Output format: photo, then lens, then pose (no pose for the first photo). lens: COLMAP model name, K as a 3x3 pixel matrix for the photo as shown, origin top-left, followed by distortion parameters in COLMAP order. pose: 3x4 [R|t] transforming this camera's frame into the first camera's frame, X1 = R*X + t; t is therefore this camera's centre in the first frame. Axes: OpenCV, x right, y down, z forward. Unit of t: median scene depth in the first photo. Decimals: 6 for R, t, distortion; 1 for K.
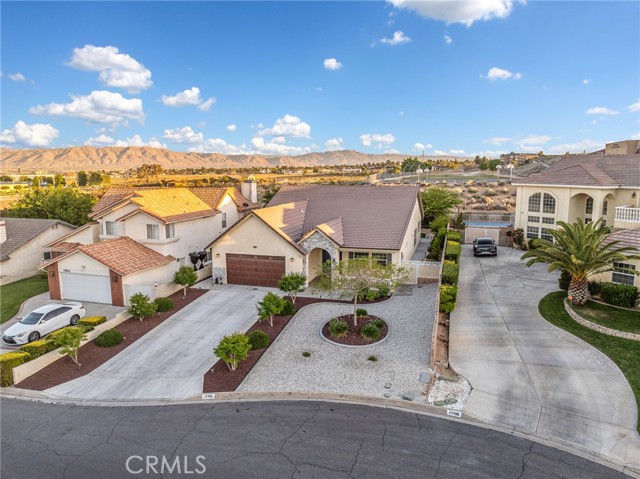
lens RADIAL K [[453.6, 0, 320.0], [0, 453.6, 239.5], [0, 0, 1]] dist [-0.054093, 0.024933]
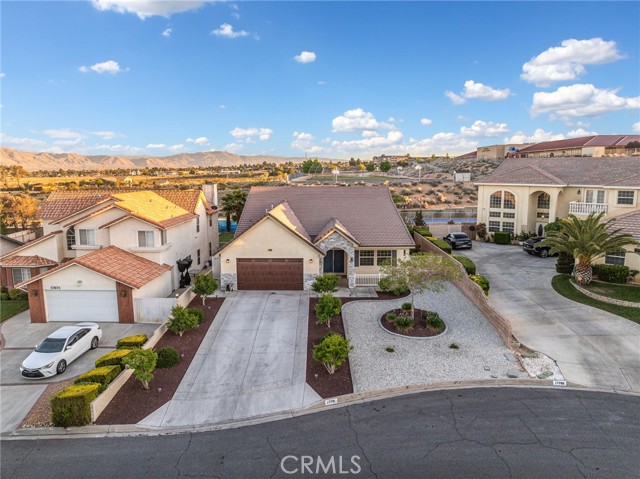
lens RADIAL K [[453.6, 0, 320.0], [0, 453.6, 239.5], [0, 0, 1]] dist [-0.054093, 0.024933]
pose [[0.961074, -0.040263, 0.273342, -0.317505], [0.041099, 0.999152, 0.002672, -0.004380], [-0.273217, 0.008666, 0.961913, 0.036082]]
